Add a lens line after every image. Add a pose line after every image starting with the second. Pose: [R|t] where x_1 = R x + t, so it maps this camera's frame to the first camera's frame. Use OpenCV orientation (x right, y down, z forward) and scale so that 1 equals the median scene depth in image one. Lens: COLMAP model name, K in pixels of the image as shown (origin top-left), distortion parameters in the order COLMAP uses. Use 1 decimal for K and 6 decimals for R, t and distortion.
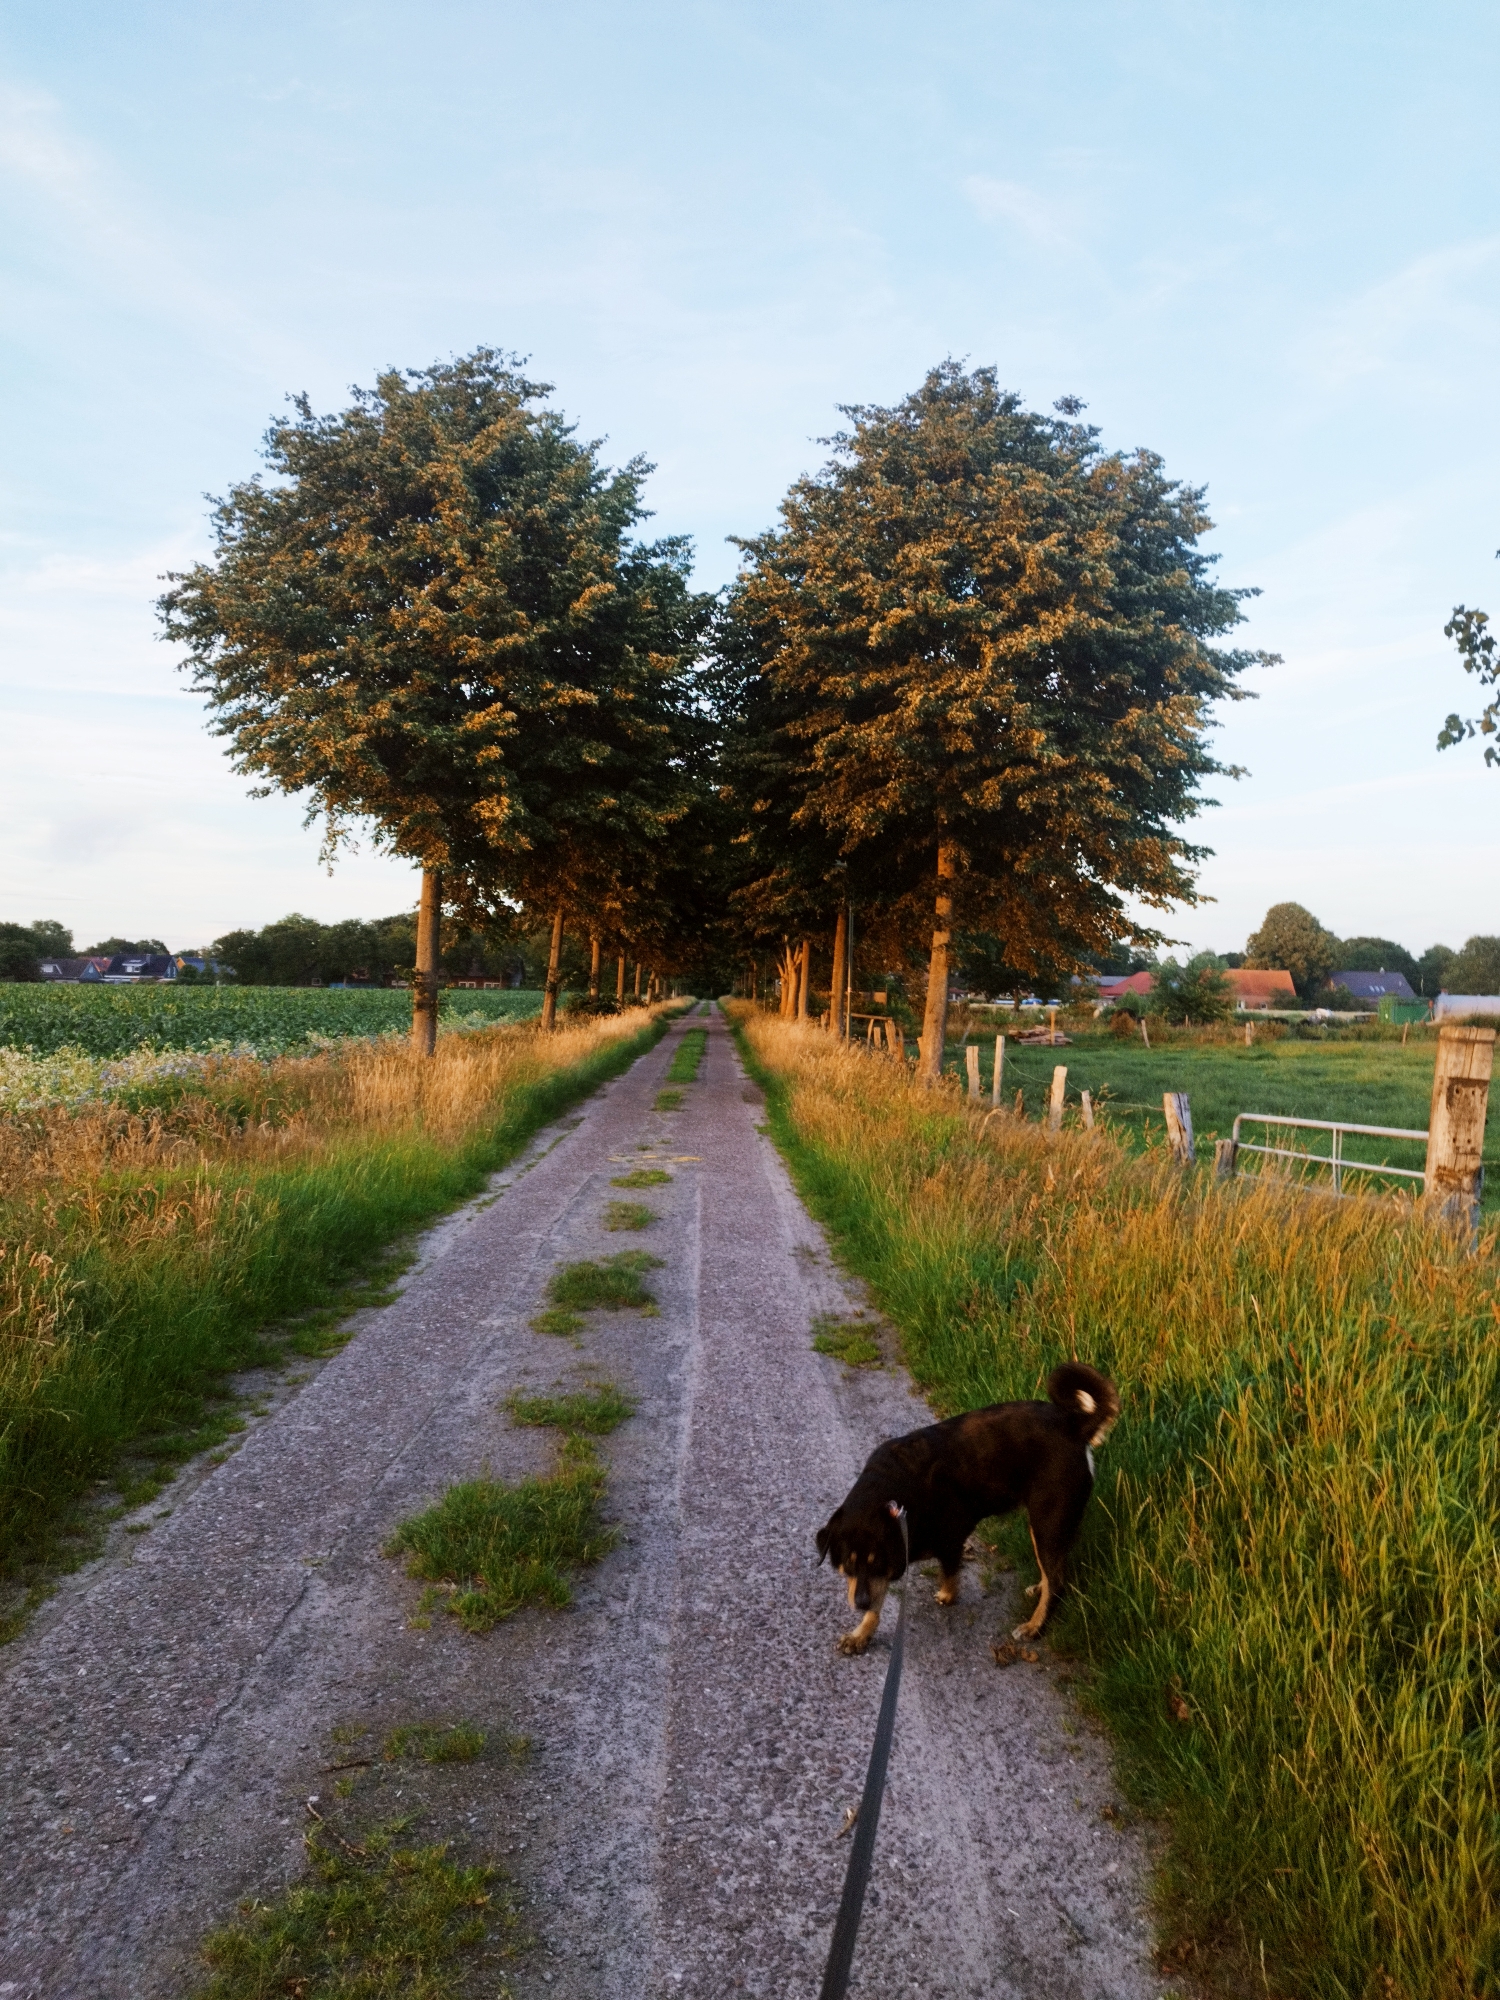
lens RADIAL K [[1434.5, 0, 757.2], [0, 1434.5, 1012.4], [0, 0, 1]] dist [0.032302, -0.018601]
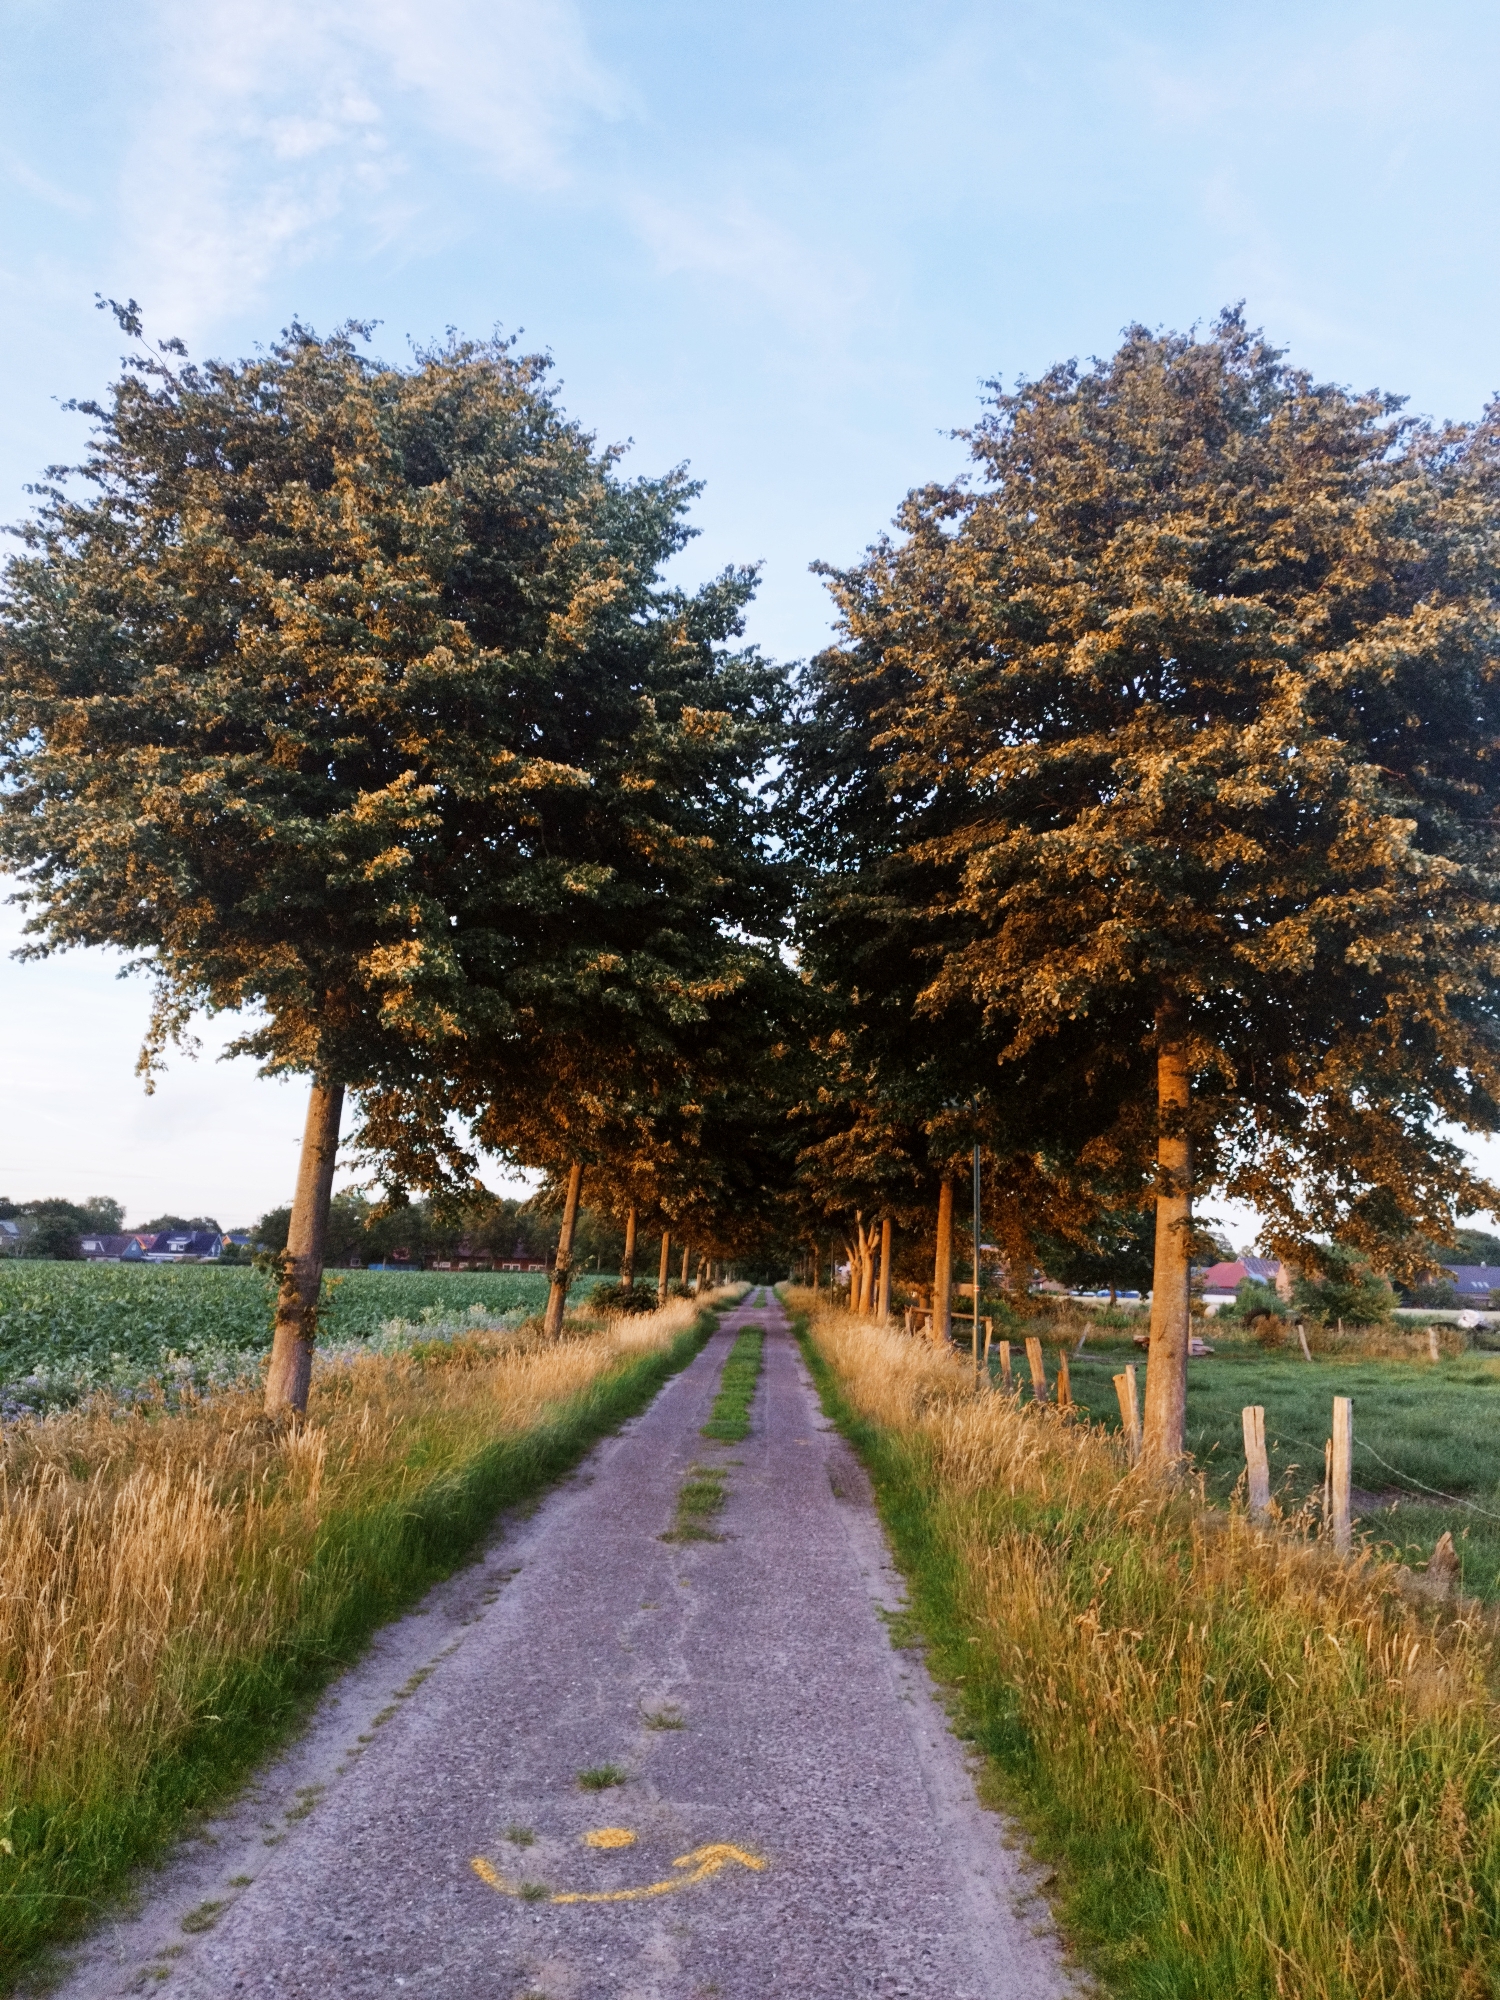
lens RADIAL K [[1434.5, 0, 771.9], [0, 1434.5, 995.7], [0, 0, 1]] dist [0.032302, -0.018601]
pose [[0.999531, 0.006122, -0.030009, -0.018719], [-0.012163, 0.978586, -0.205477, -0.014584], [0.028108, 0.205746, 0.978202, 0.421140]]
